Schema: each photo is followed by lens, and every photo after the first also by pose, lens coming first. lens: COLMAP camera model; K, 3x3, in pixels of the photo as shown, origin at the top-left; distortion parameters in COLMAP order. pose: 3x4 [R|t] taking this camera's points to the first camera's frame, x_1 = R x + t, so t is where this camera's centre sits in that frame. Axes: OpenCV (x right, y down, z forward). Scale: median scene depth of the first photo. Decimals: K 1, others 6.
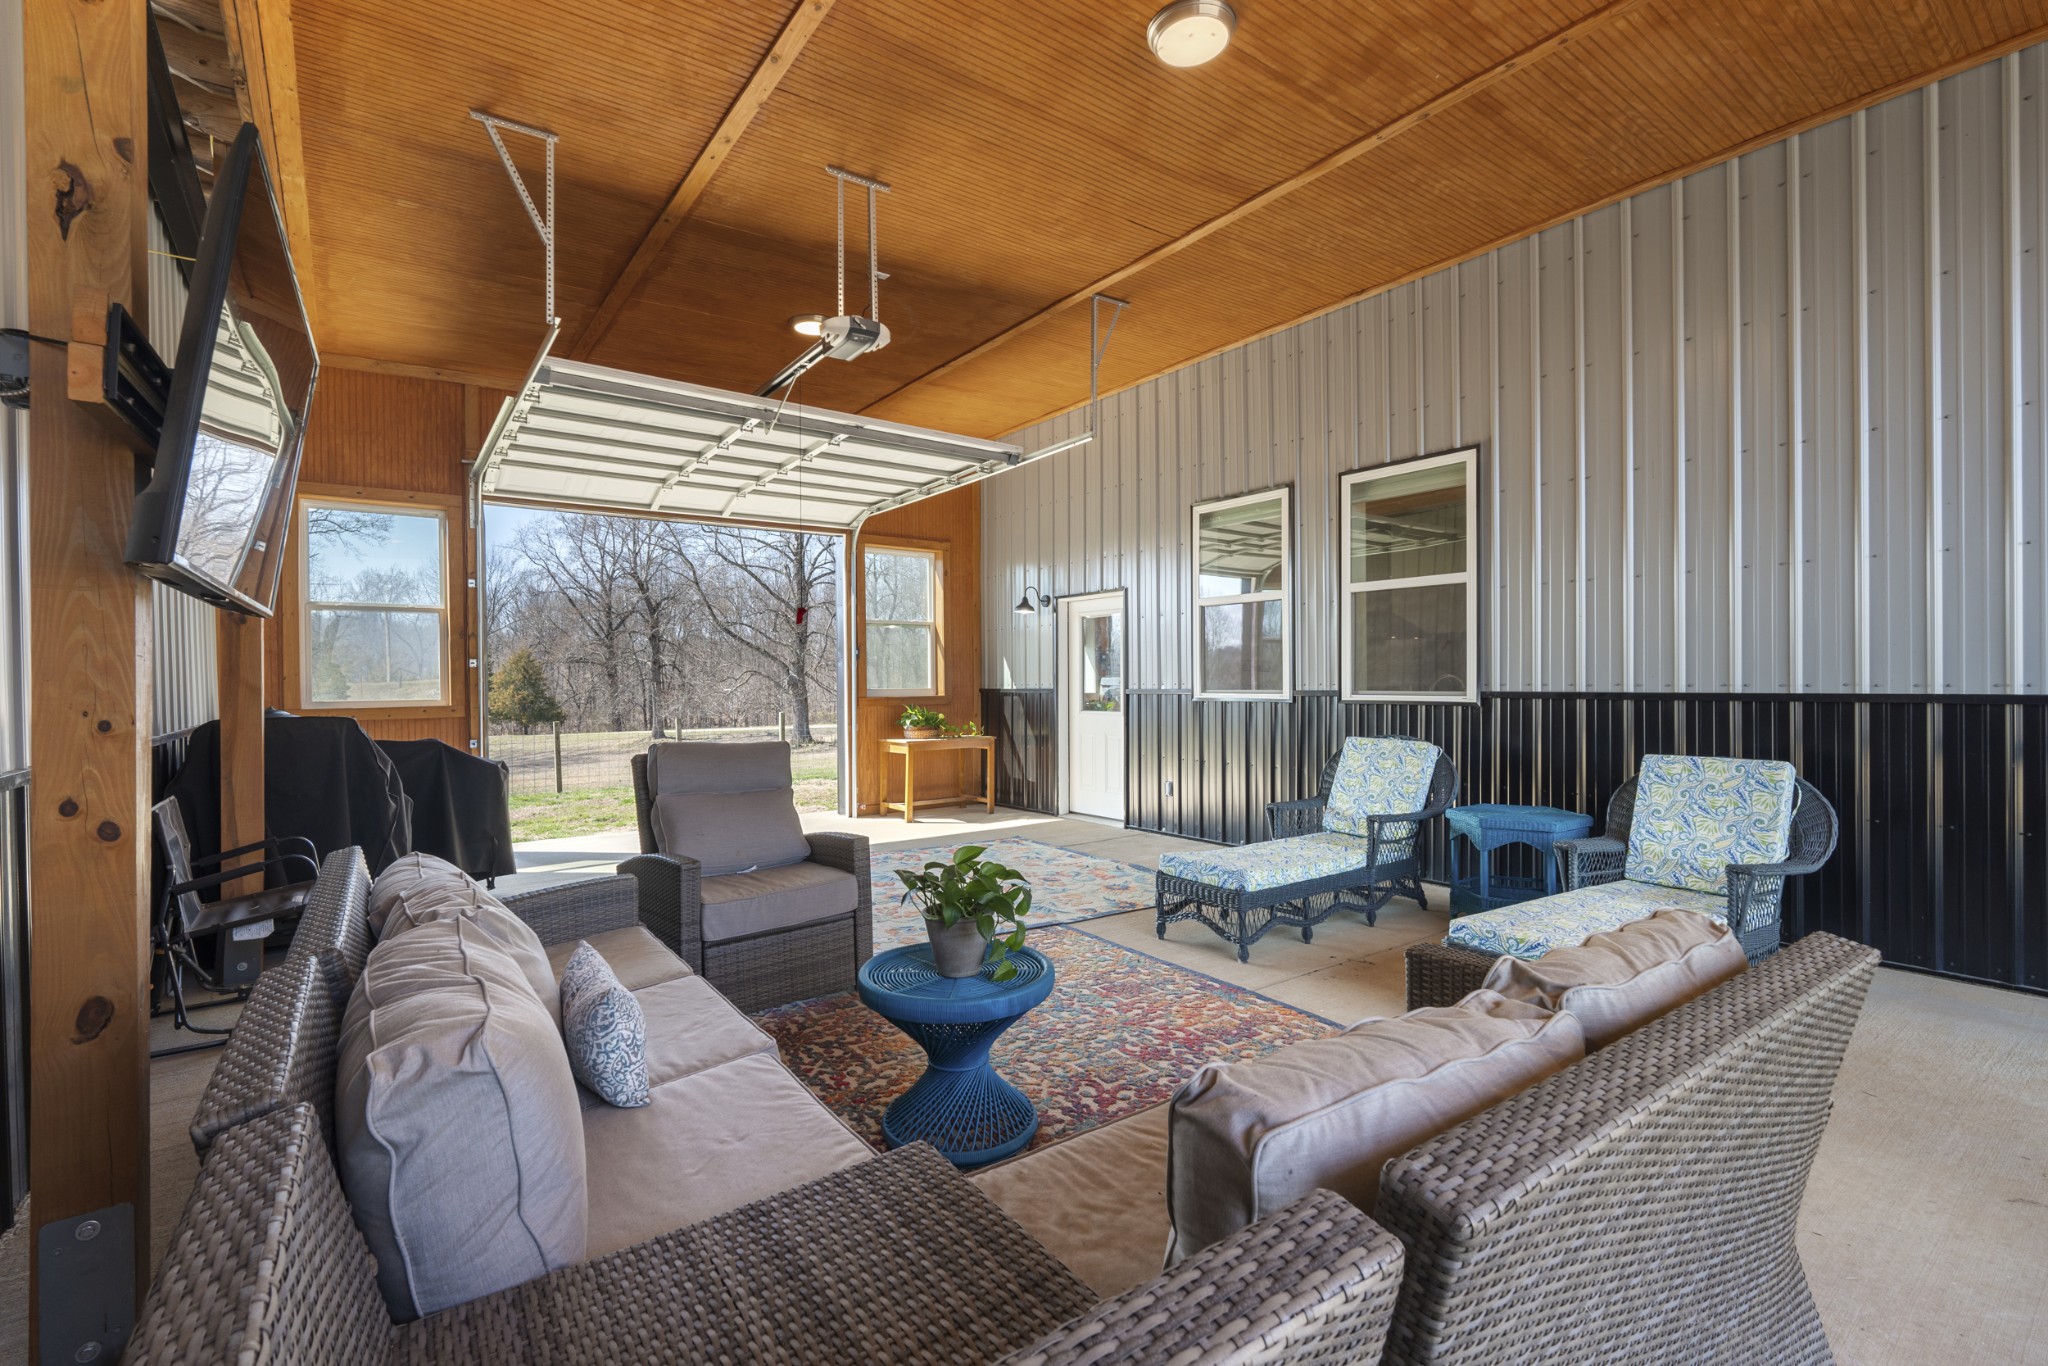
lens RADIAL K [[896.9, 0, 1024.1], [0, 896.9, 673.6], [0, 0, 1]] dist [0.000880, 0.000103]
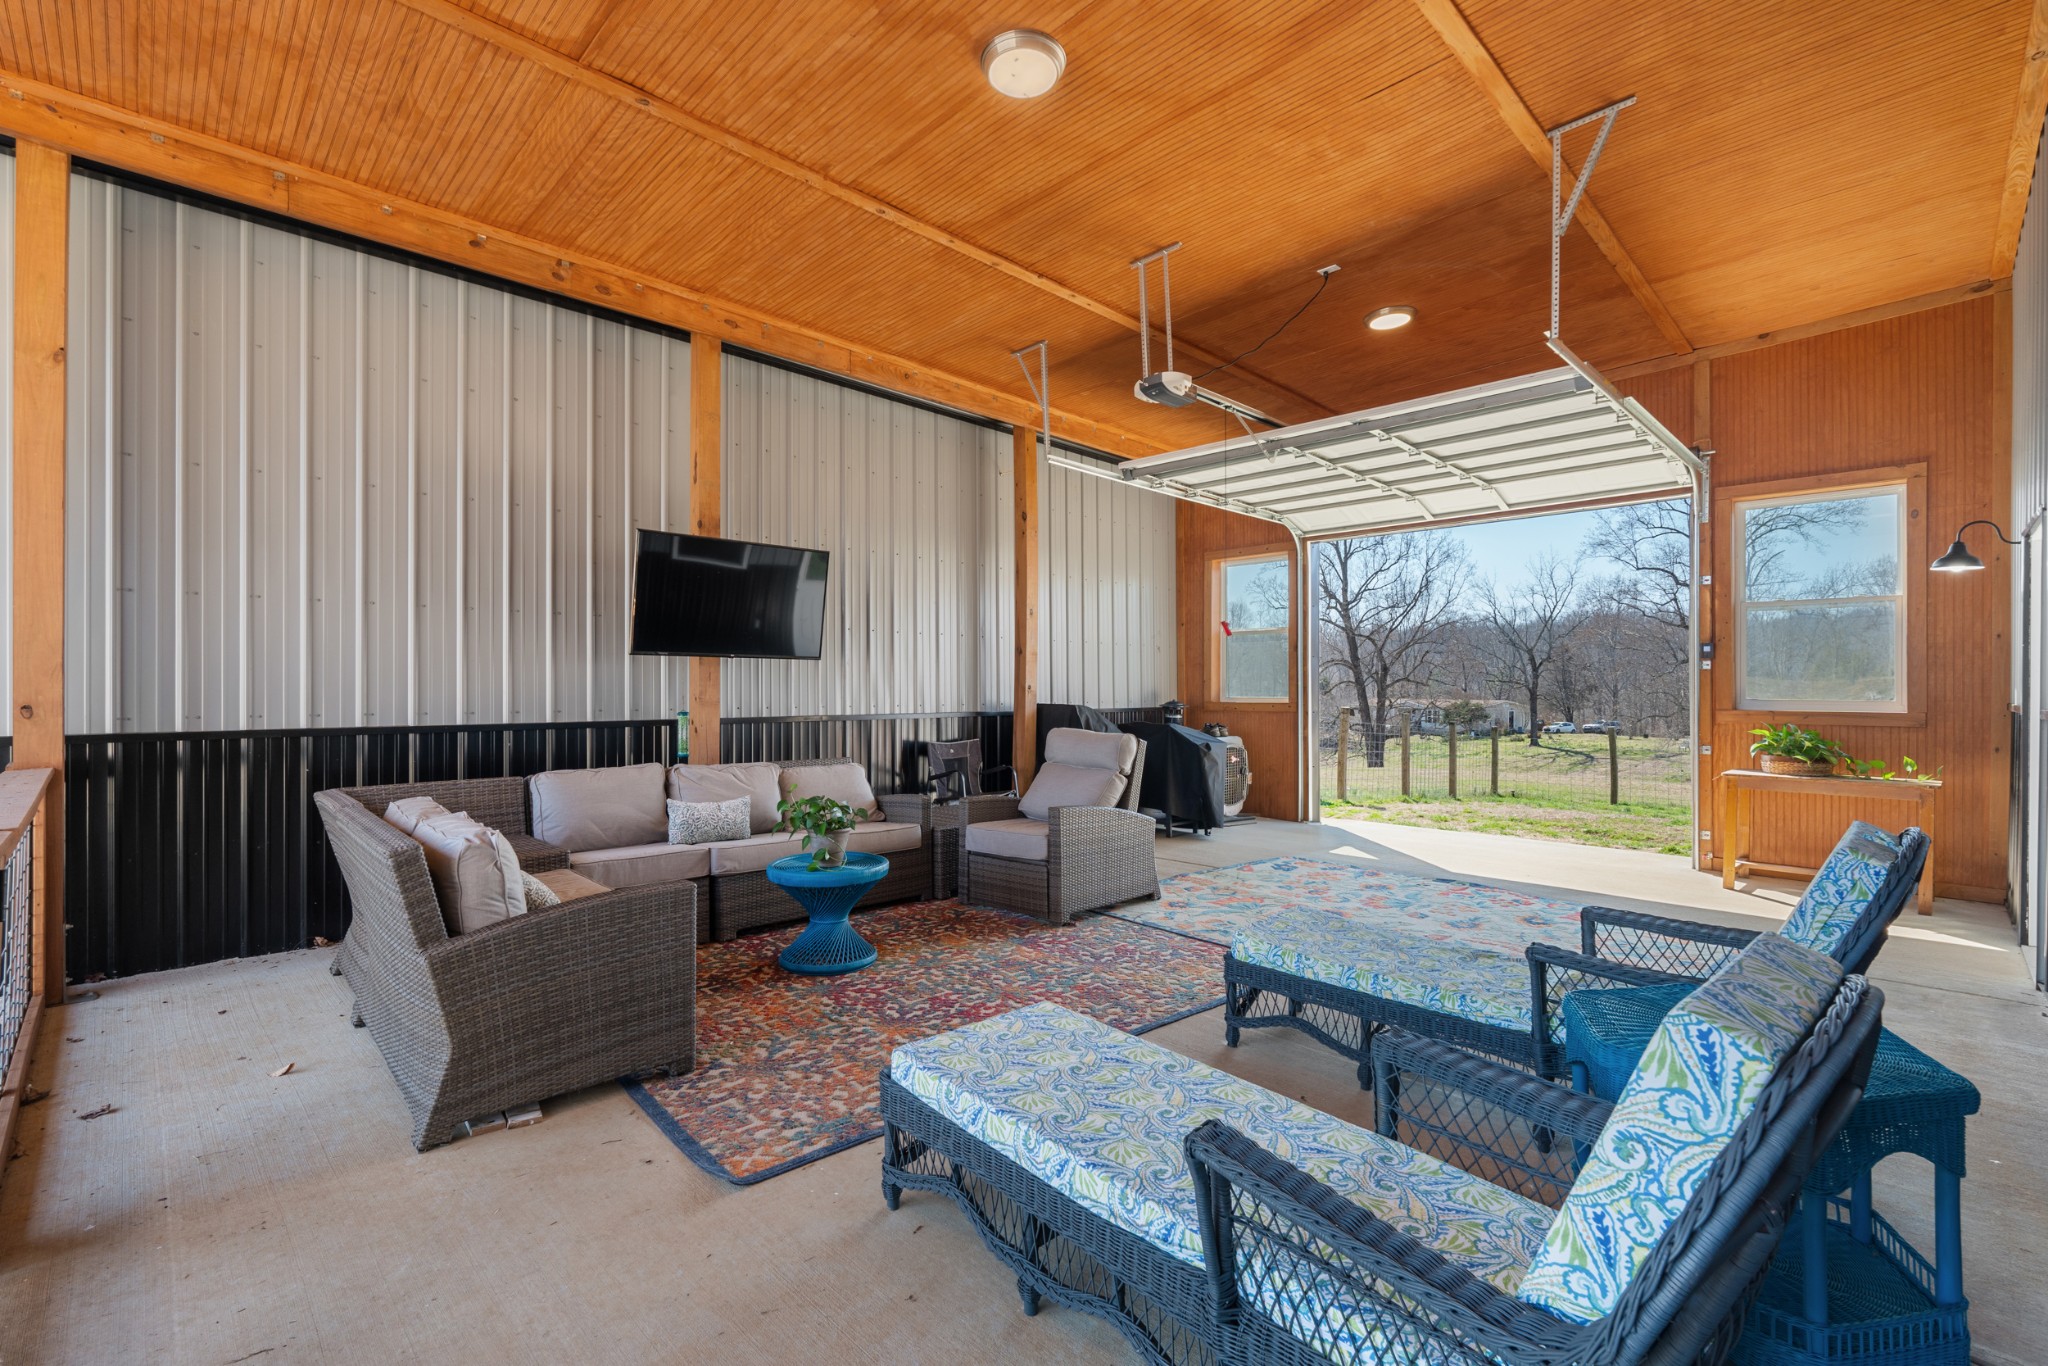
lens RADIAL K [[905.0, 0, 1010.6], [0, 905.0, 678.4], [0, 0, 1]] dist [0.000367, 0.000370]
pose [[0.138624, 0.001557, -0.990344, 1.092046], [0.002289, 0.999996, 0.001893, -0.005842], [0.990342, -0.002529, 0.138620, 0.751026]]
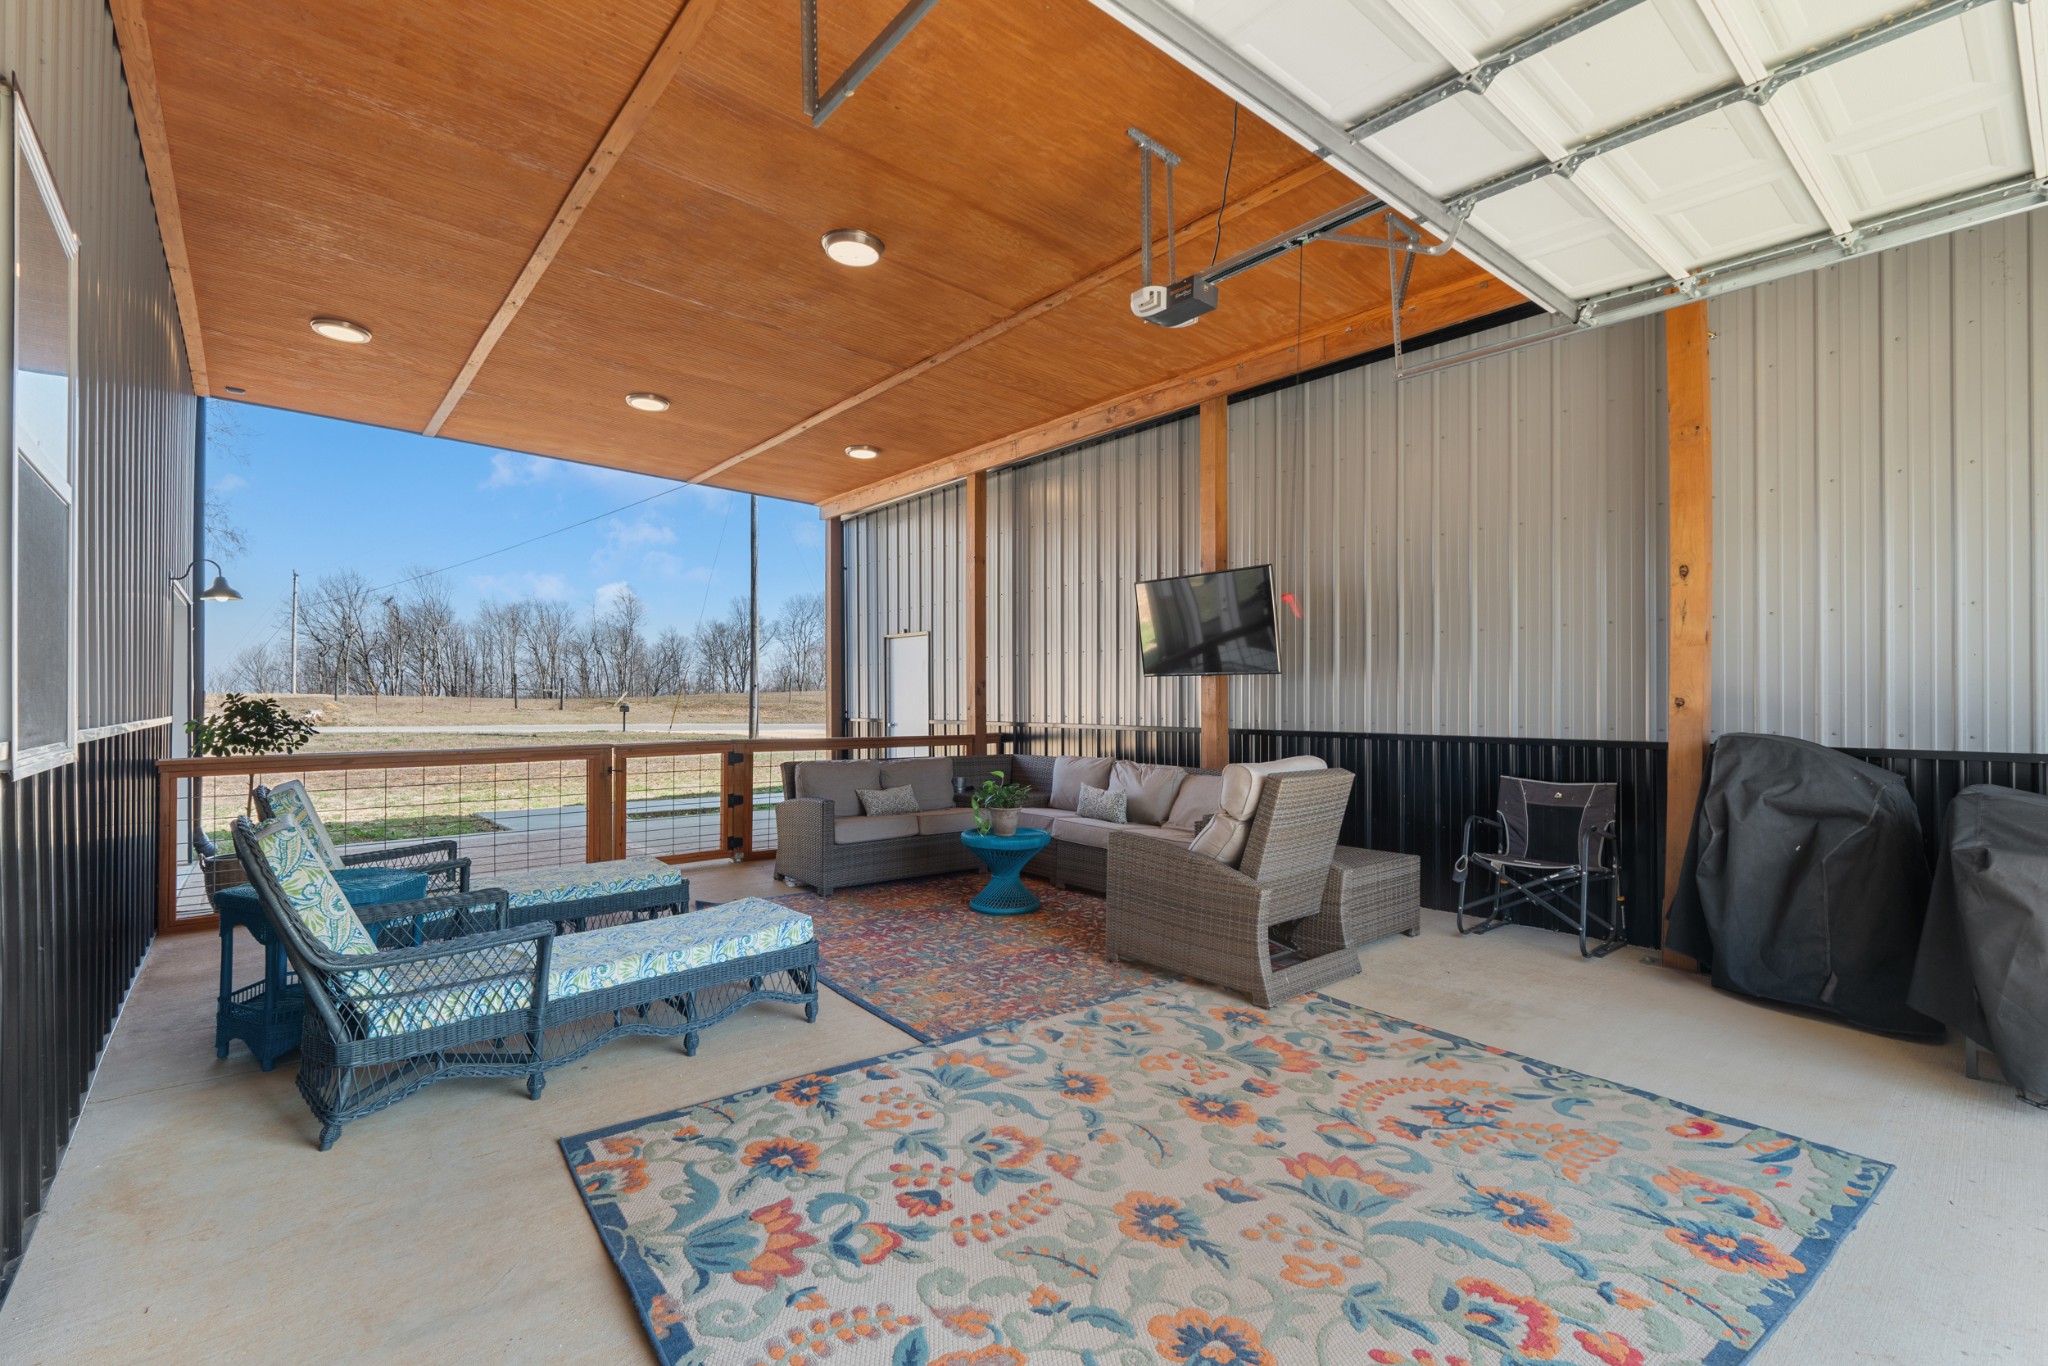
lens RADIAL K [[900.3, 0, 1021.7], [0, 900.3, 699.1], [0, 0, 1]] dist [-0.001756, 0.000070]
pose [[-0.997587, 0.009156, -0.068825, 0.022528], [0.009479, 0.999946, -0.004367, 0.007989], [0.068782, -0.005009, -0.997619, 2.170586]]
